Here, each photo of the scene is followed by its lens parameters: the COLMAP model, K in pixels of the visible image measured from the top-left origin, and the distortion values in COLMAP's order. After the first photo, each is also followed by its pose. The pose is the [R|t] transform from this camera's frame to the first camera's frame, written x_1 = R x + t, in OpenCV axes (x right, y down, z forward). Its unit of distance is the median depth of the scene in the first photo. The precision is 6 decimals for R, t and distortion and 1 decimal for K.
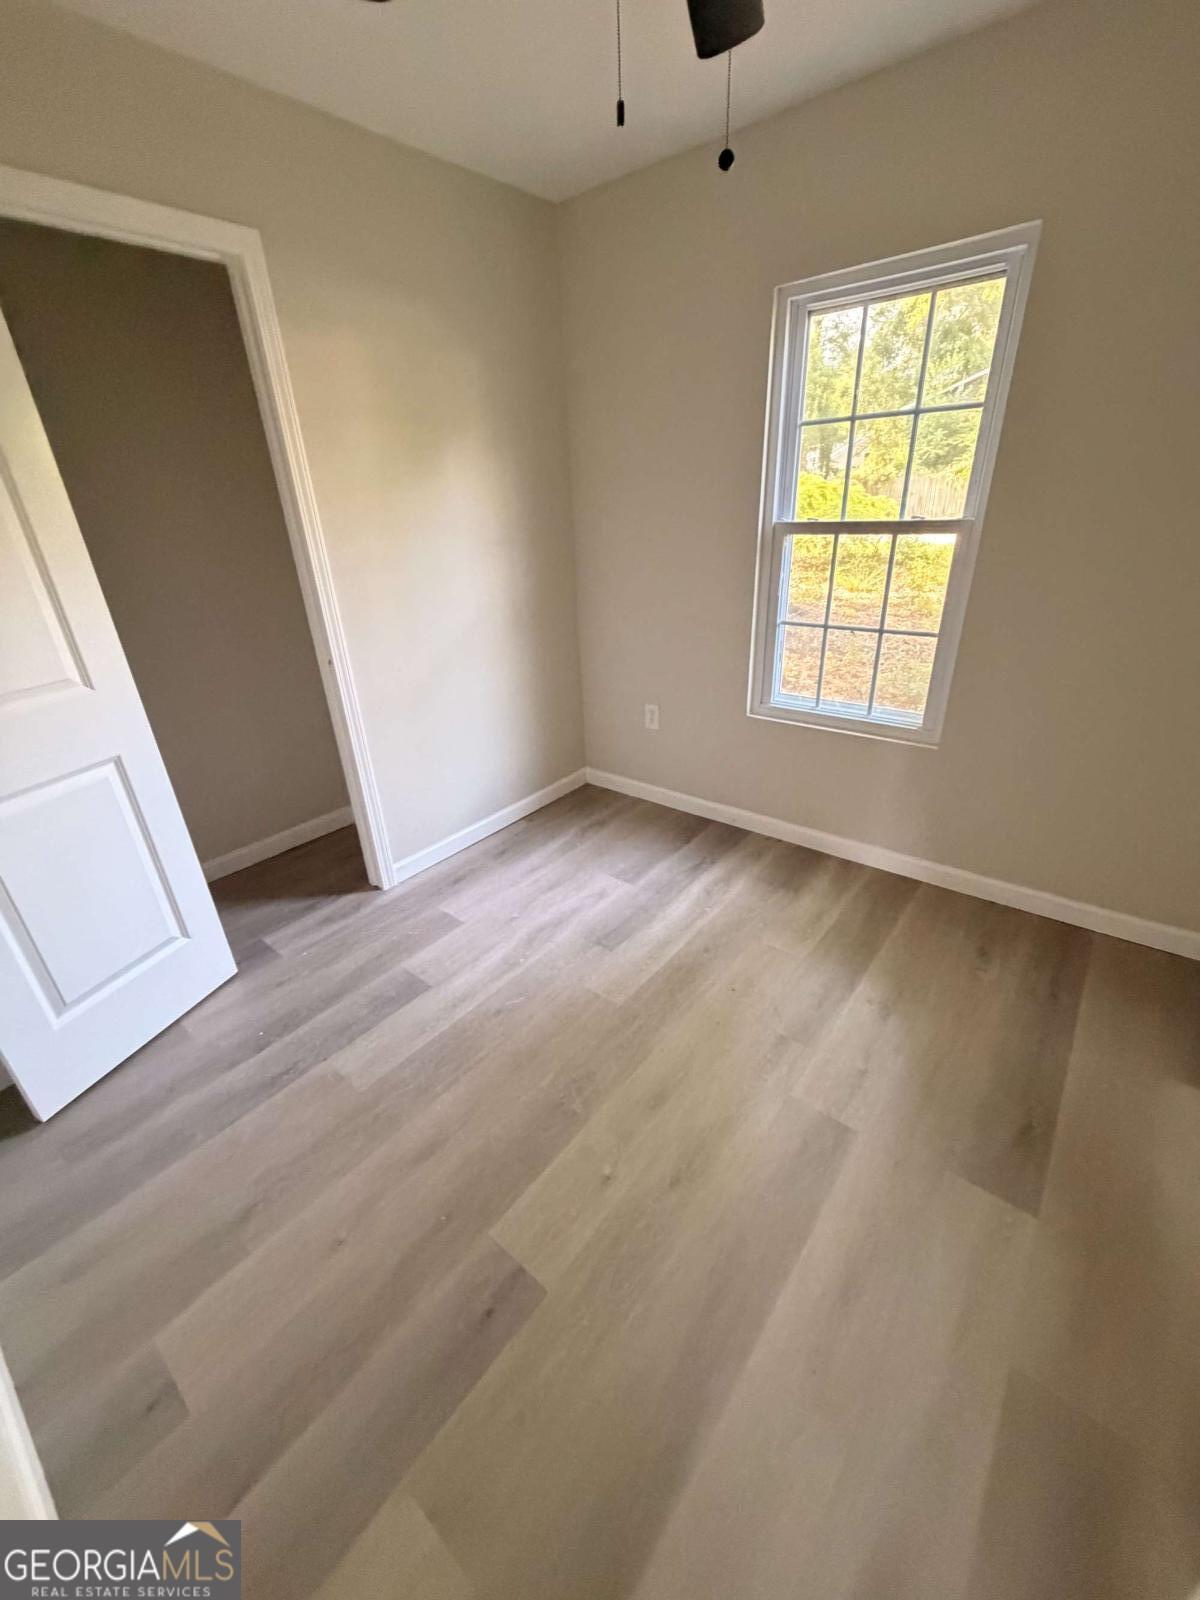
lens RADIAL K [[640.0, 0, 597.5], [0, 640.0, 802.2], [0, 0, 1]] dist [-0.009552, -0.000151]
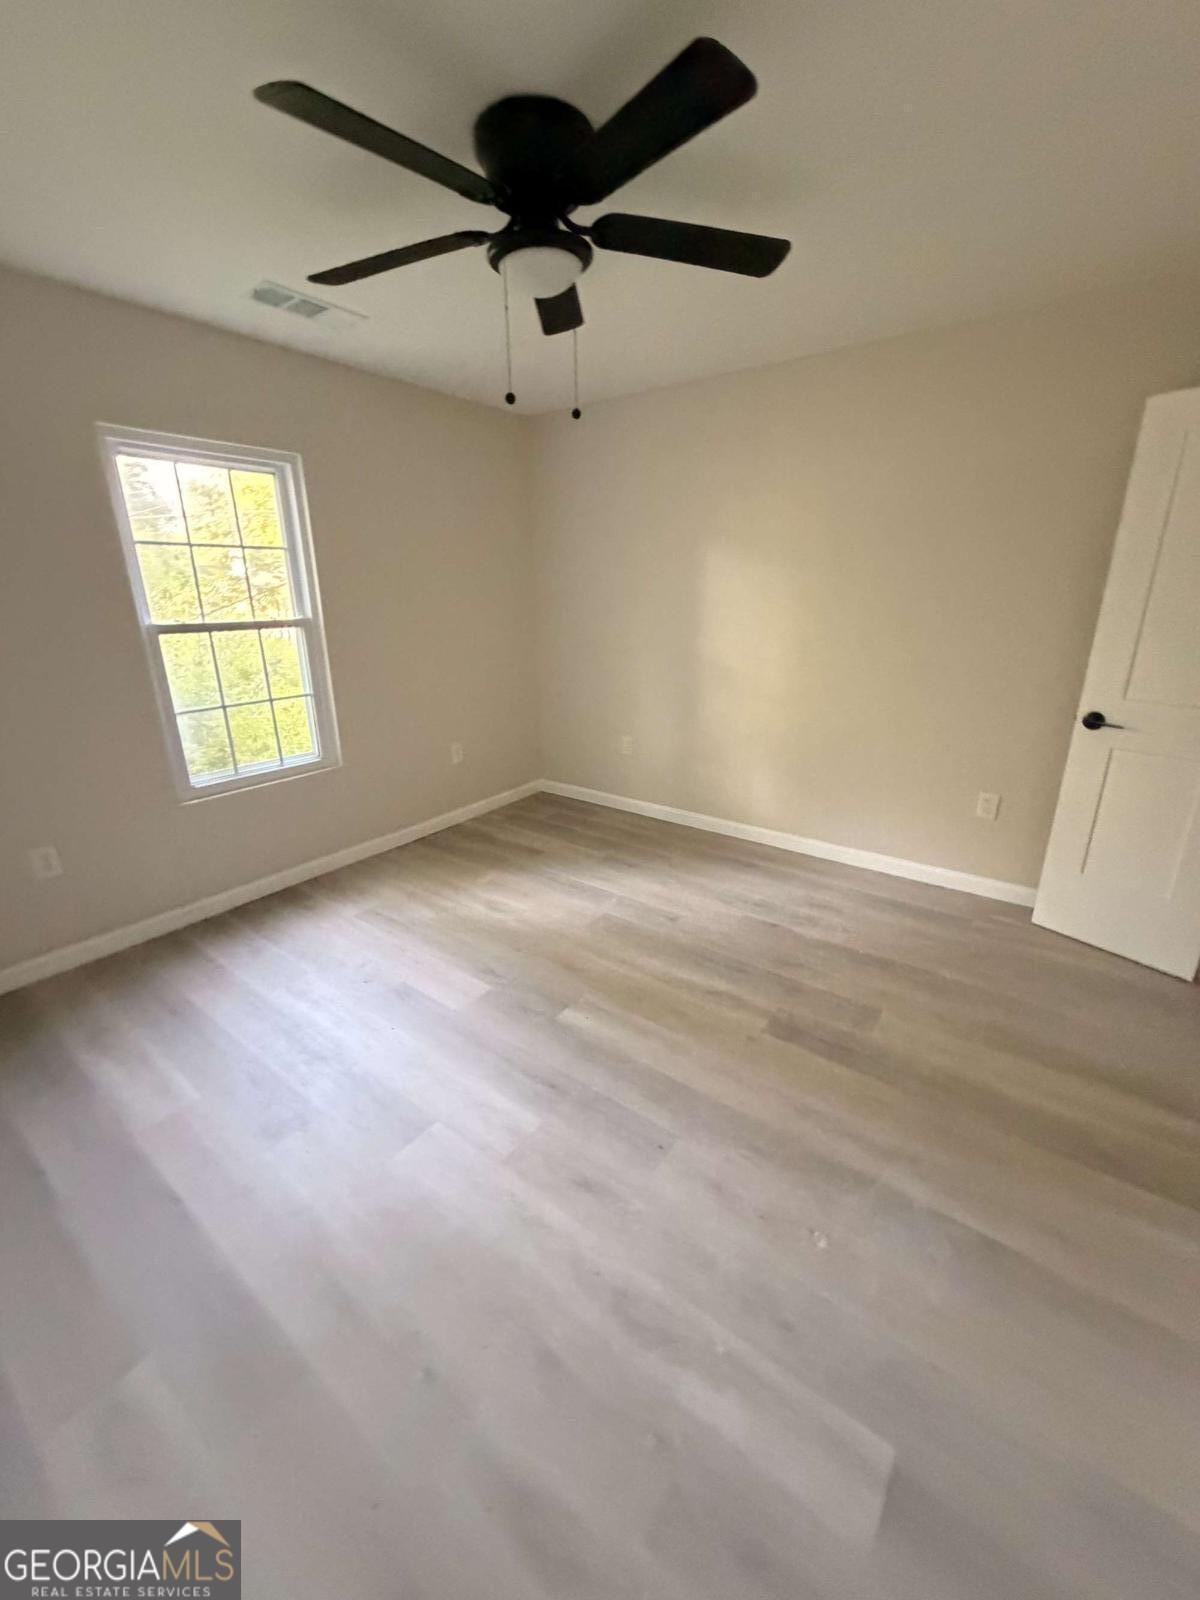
lens RADIAL K [[640.0, 0, 600.2], [0, 640.0, 796.5], [0, 0, 1]] dist [-0.009552, -0.000151]
pose [[-0.050540, -0.270476, 0.961399, -0.863149], [0.435621, 0.860262, 0.264923, -0.142079], [-0.898710, 0.432195, 0.074347, 0.358358]]
